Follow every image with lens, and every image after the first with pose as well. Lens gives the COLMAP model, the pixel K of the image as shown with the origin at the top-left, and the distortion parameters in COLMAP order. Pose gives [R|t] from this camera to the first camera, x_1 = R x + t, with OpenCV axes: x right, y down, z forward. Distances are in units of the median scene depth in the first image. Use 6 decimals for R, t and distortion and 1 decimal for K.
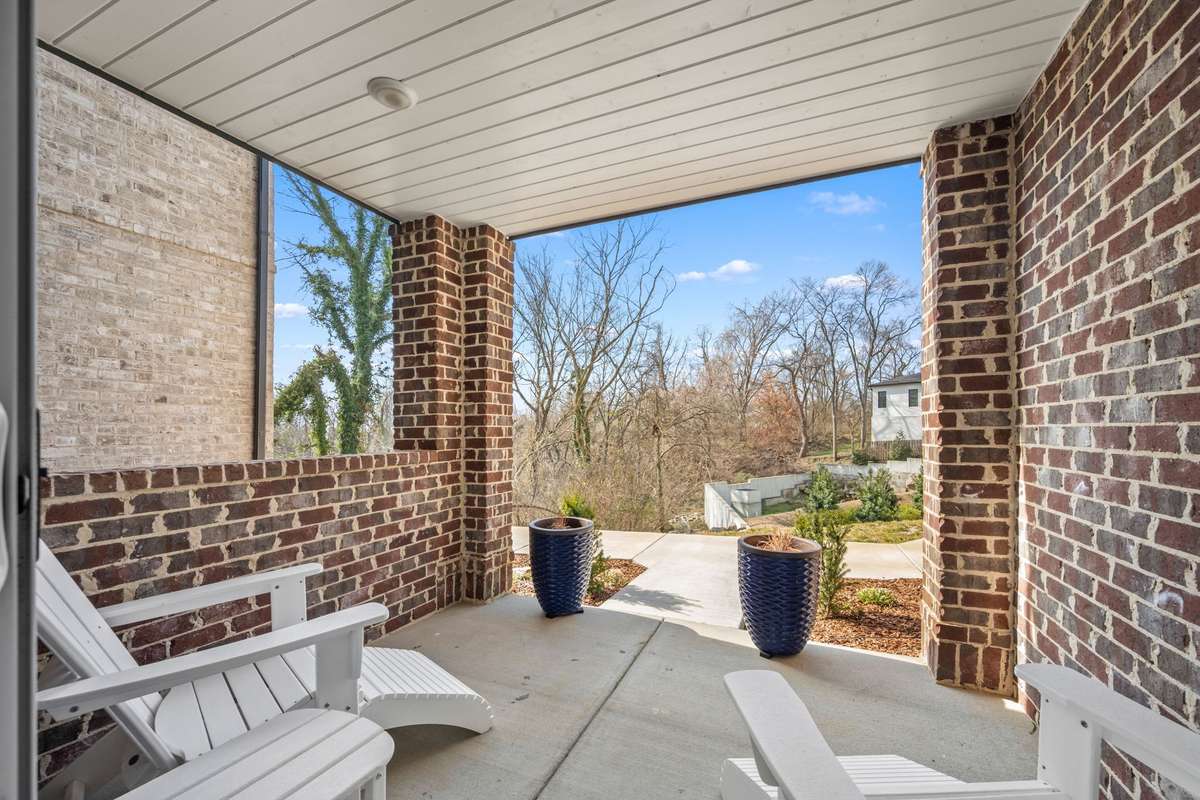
lens RADIAL K [[478.9, 0, 604.4], [0, 478.9, 434.4], [0, 0, 1]] dist [-0.000756, -0.000090]
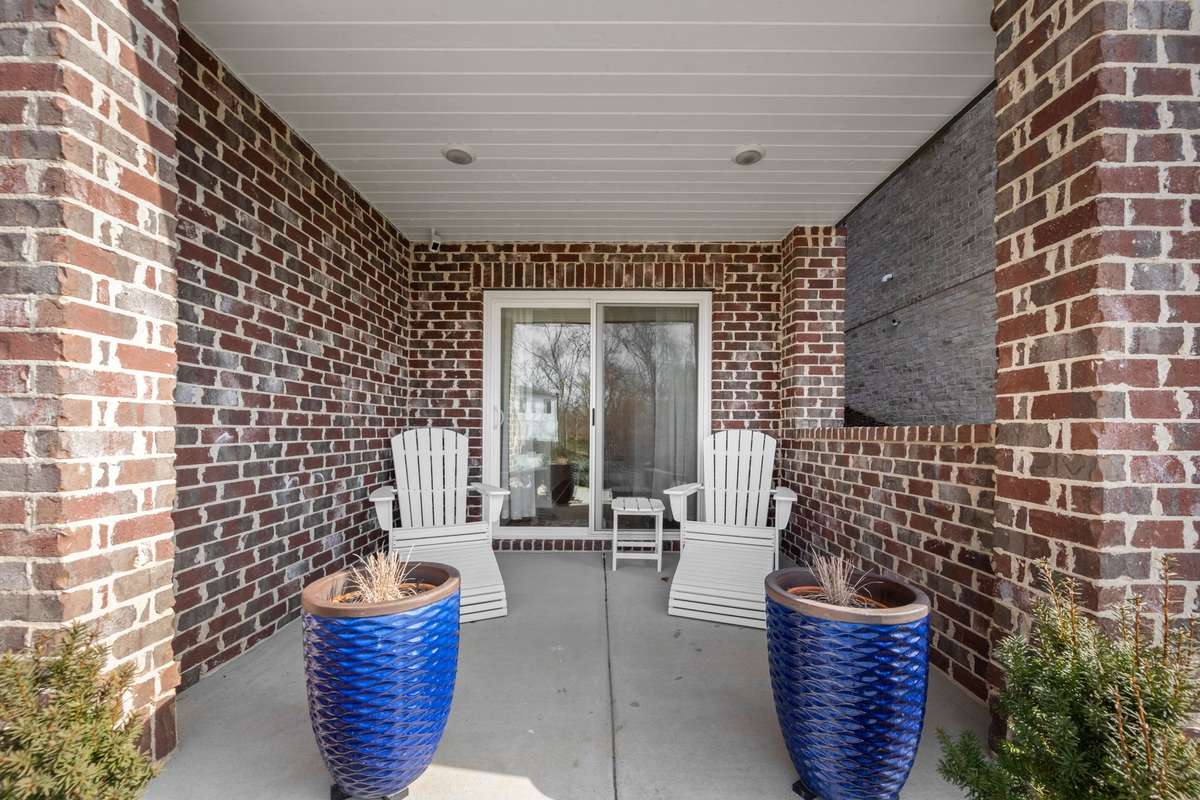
lens RADIAL K [[478.9, 0, 604.4], [0, 478.9, 434.4], [0, 0, 1]] dist [-0.000756, -0.000090]
pose [[-0.921142, 0.002452, -0.389220, 0.314480], [-0.005190, 0.999814, 0.018582, 0.041251], [0.389193, 0.019137, -0.920957, 1.447017]]
